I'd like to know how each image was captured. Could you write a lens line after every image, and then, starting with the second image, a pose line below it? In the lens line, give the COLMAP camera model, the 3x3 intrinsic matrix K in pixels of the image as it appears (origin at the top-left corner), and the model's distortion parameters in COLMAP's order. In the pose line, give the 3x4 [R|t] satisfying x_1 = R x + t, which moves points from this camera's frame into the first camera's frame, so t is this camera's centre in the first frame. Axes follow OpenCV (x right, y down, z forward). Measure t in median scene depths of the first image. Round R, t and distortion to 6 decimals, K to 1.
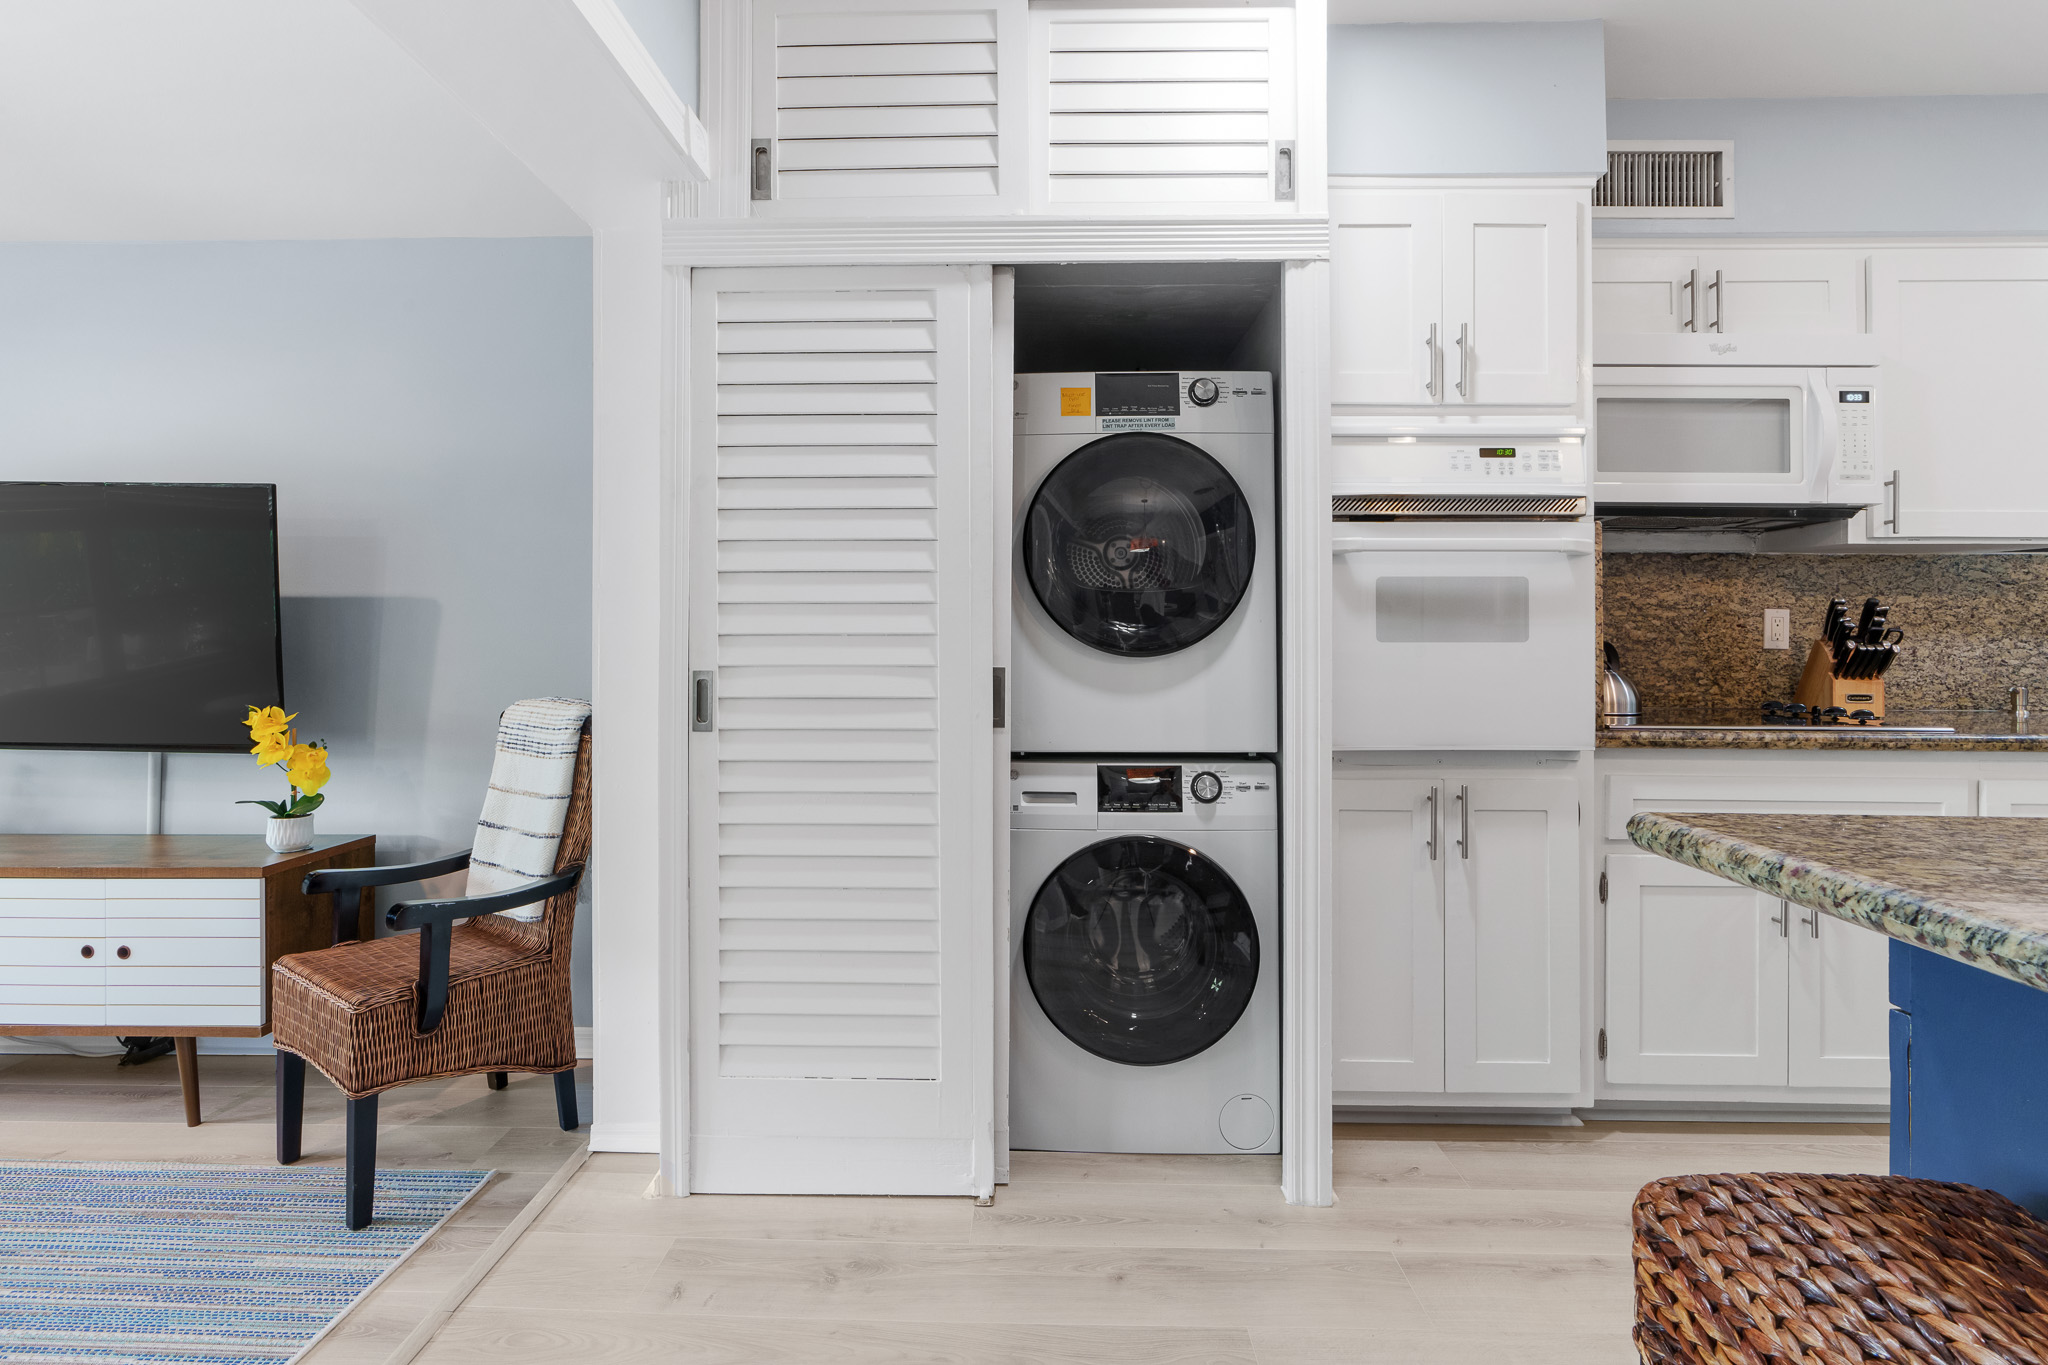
lens RADIAL K [[937.1, 0, 1025.2], [0, 937.1, 628.9], [0, 0, 1]] dist [-0.004512, -0.000372]
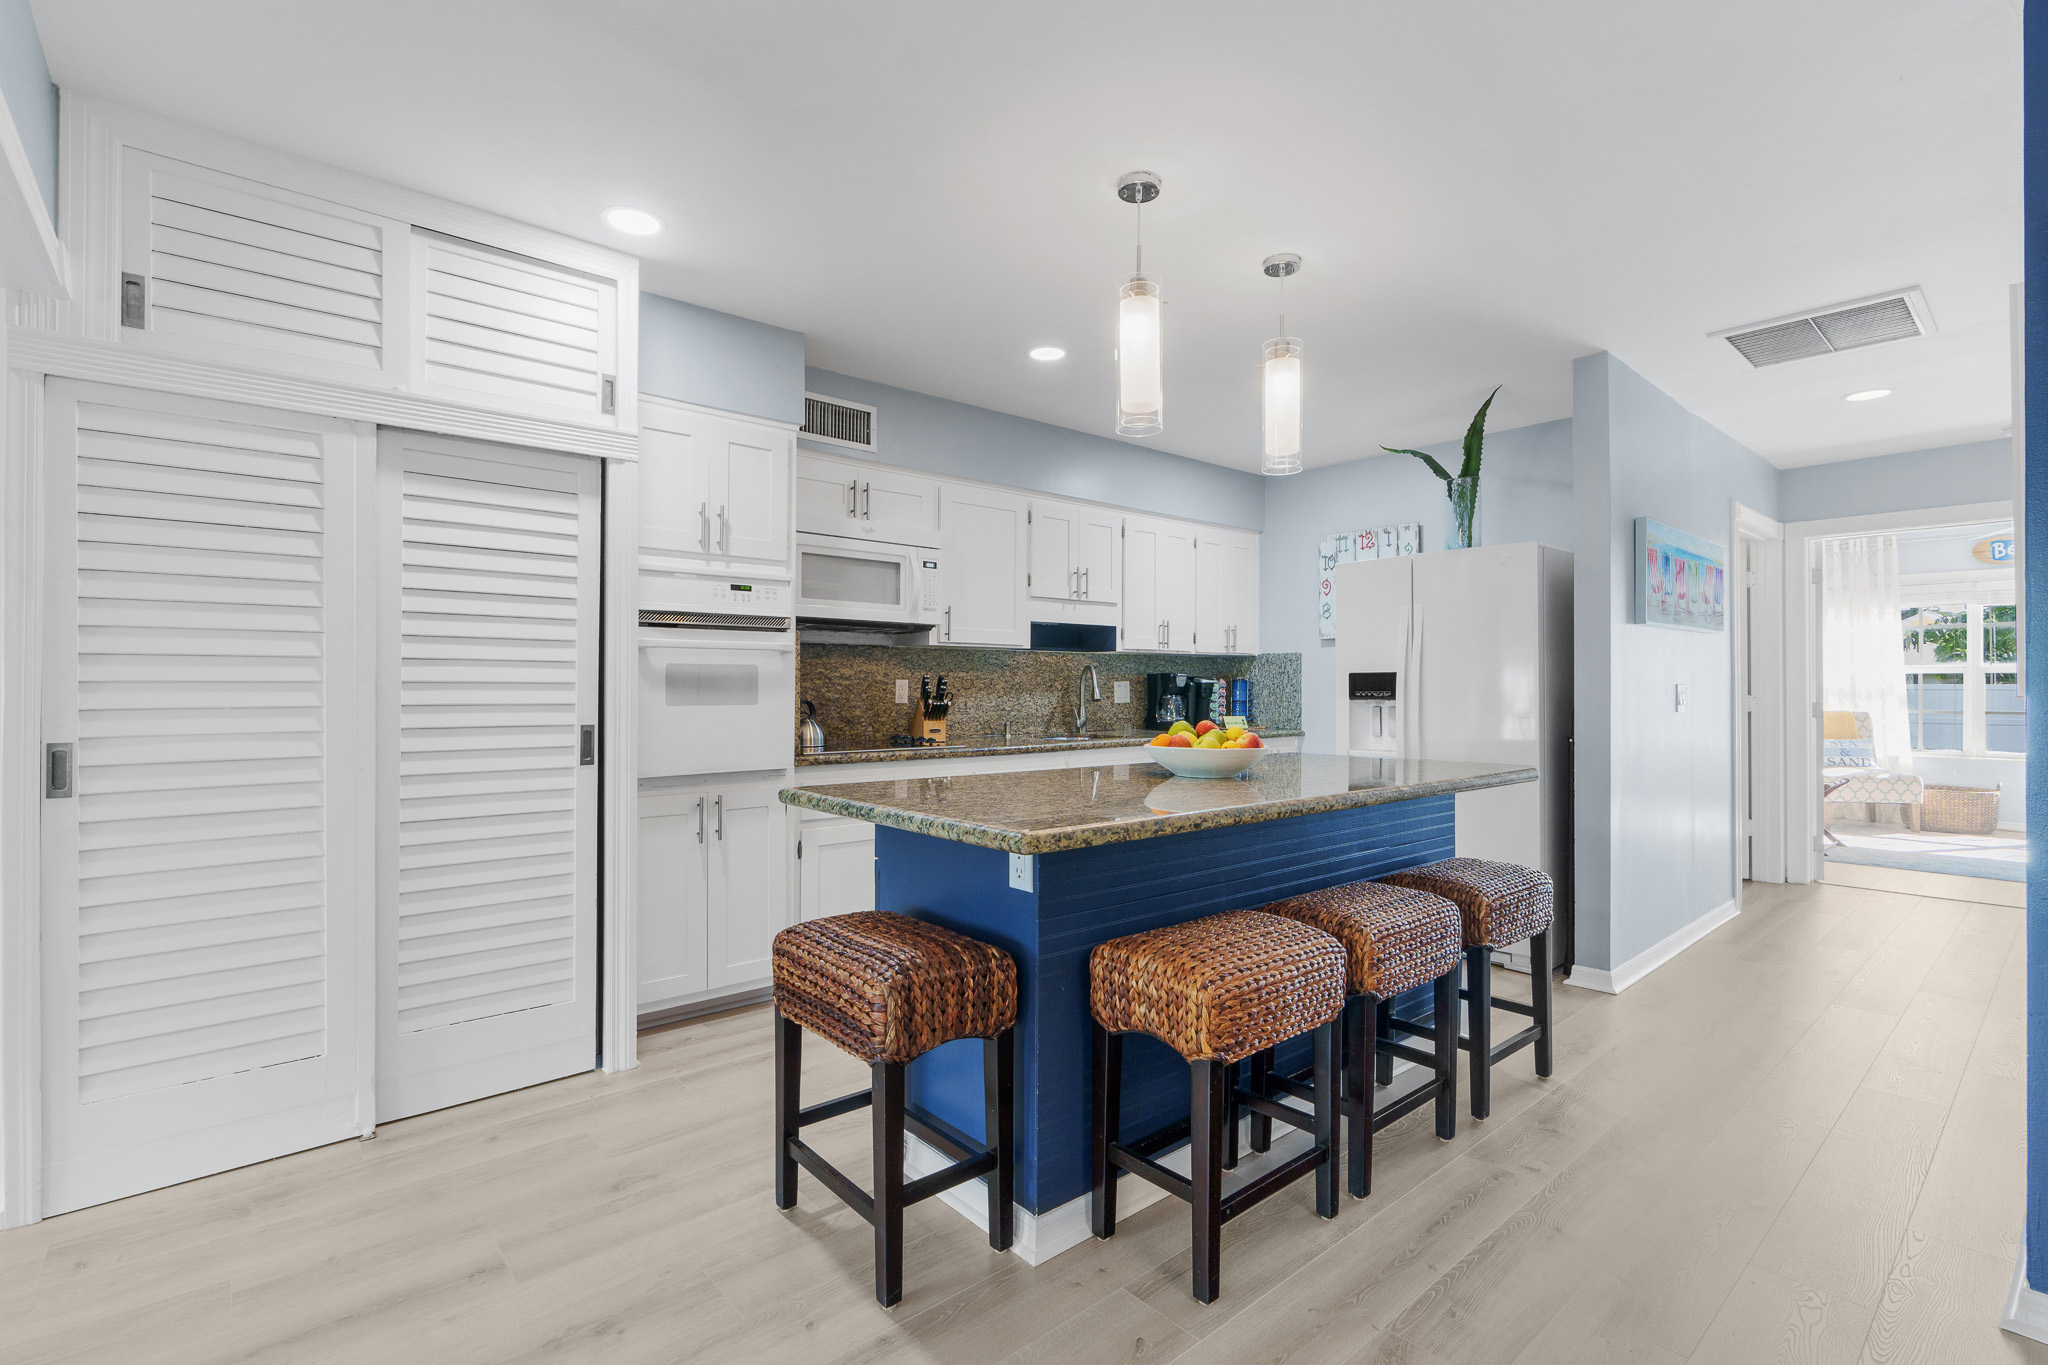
lens RADIAL K [[932.4, 0, 1018.2], [0, 932.4, 674.1], [0, 0, 1]] dist [-0.008843, 0.000545]
pose [[0.746203, 0.006527, 0.665686, -0.207025], [-0.007744, 0.999969, -0.001124, -0.040141], [-0.665673, -0.004316, 0.746231, -0.515730]]
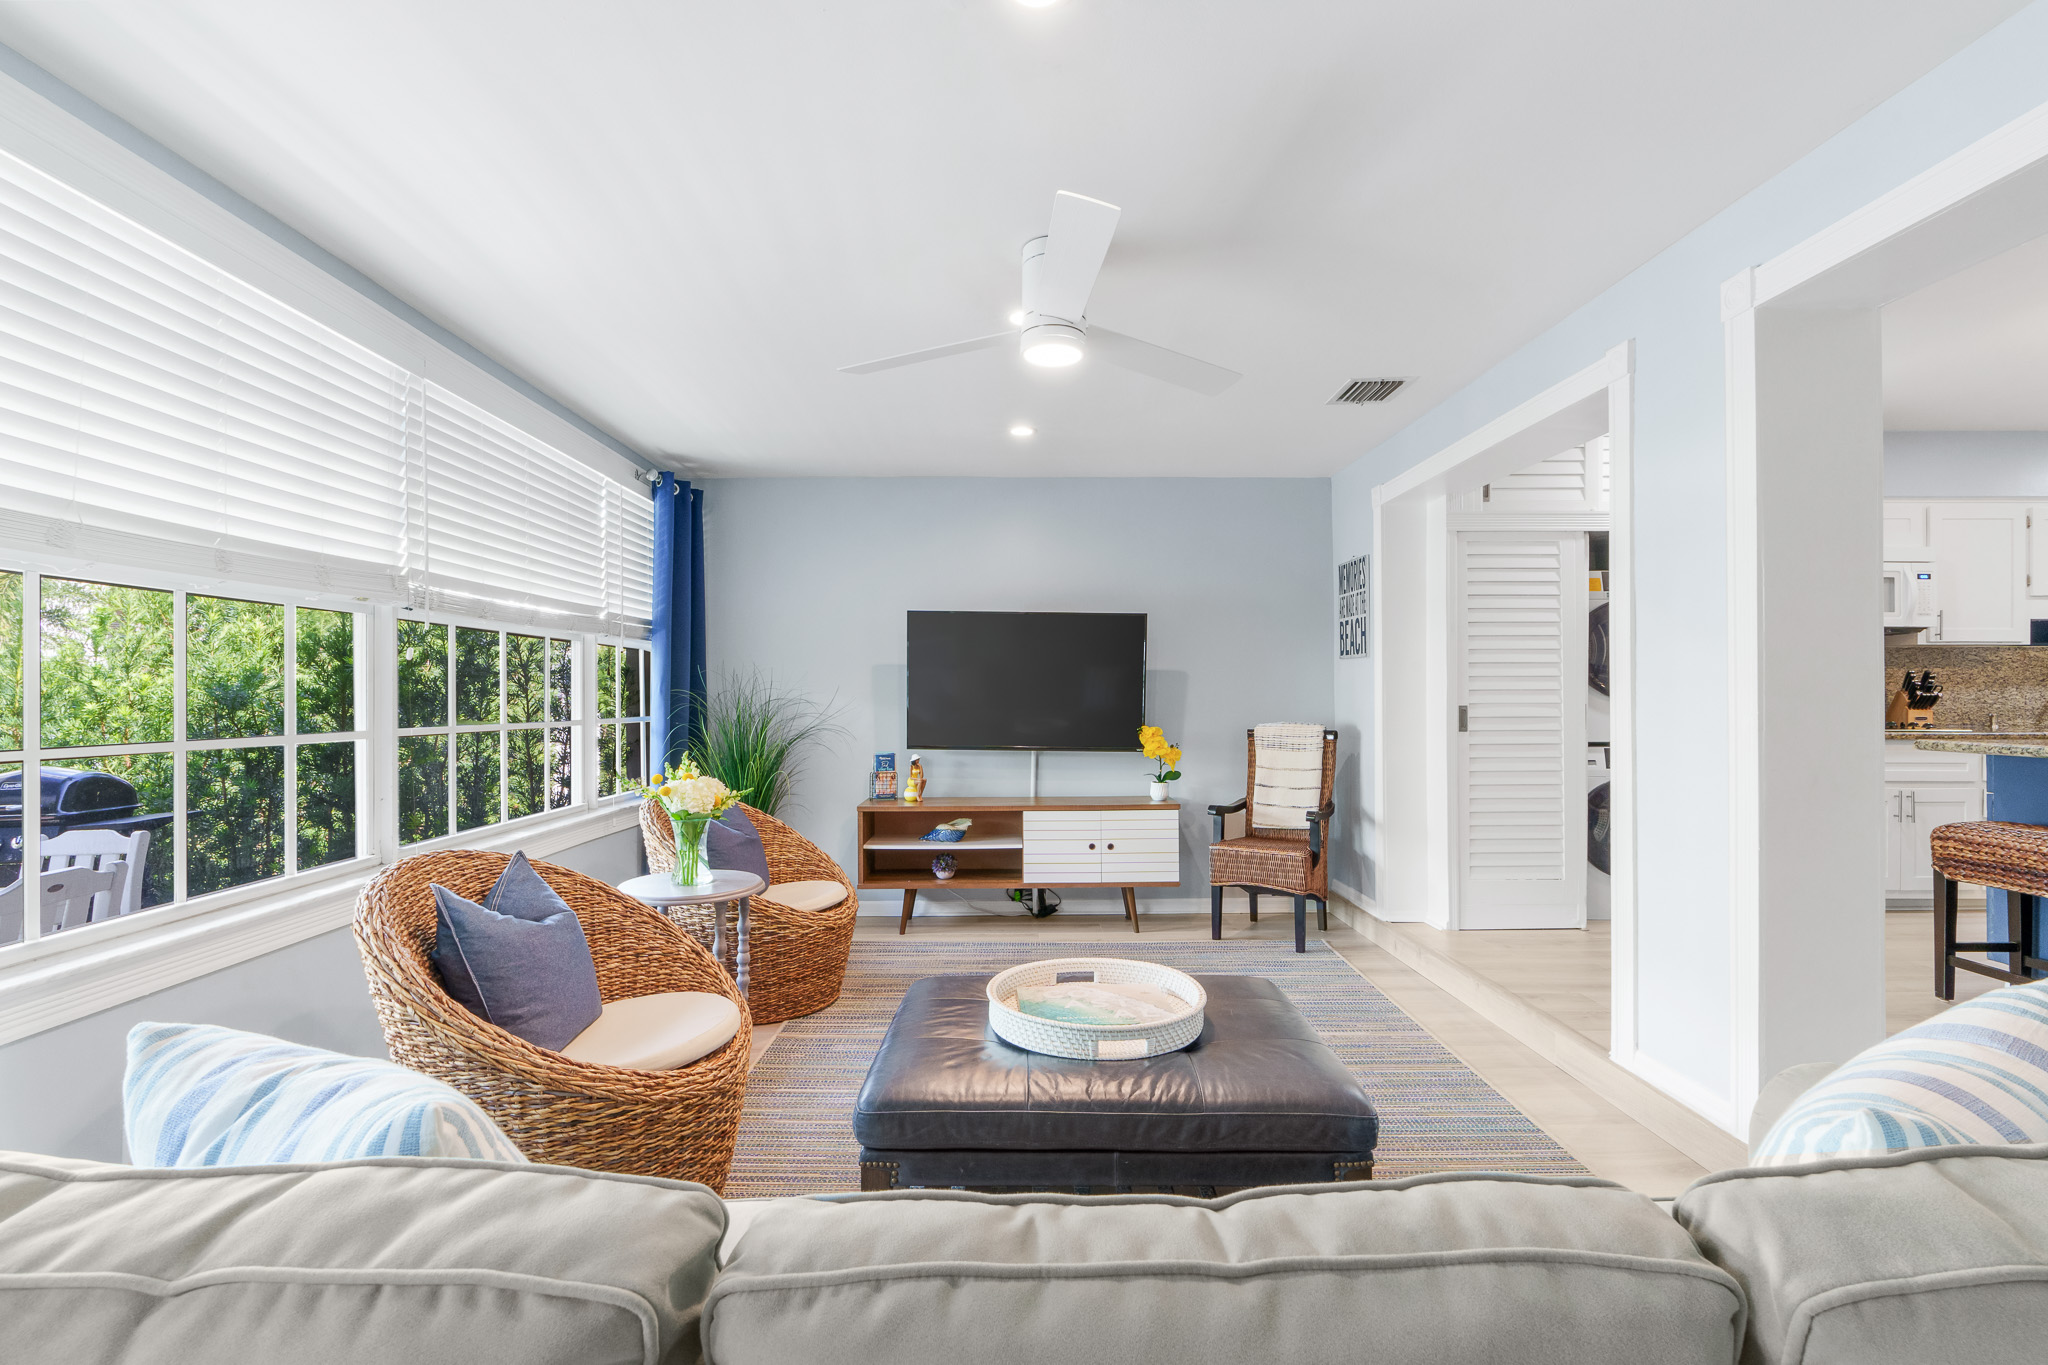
lens RADIAL K [[924.1, 0, 1030.2], [0, 924.1, 688.4], [0, 0, 1]] dist [0.000804, 0.000139]
pose [[0.998997, -0.003133, 0.044673, -1.383956], [0.002763, 0.999961, 0.008348, -0.018403], [-0.044698, -0.008216, 0.998967, -1.134149]]
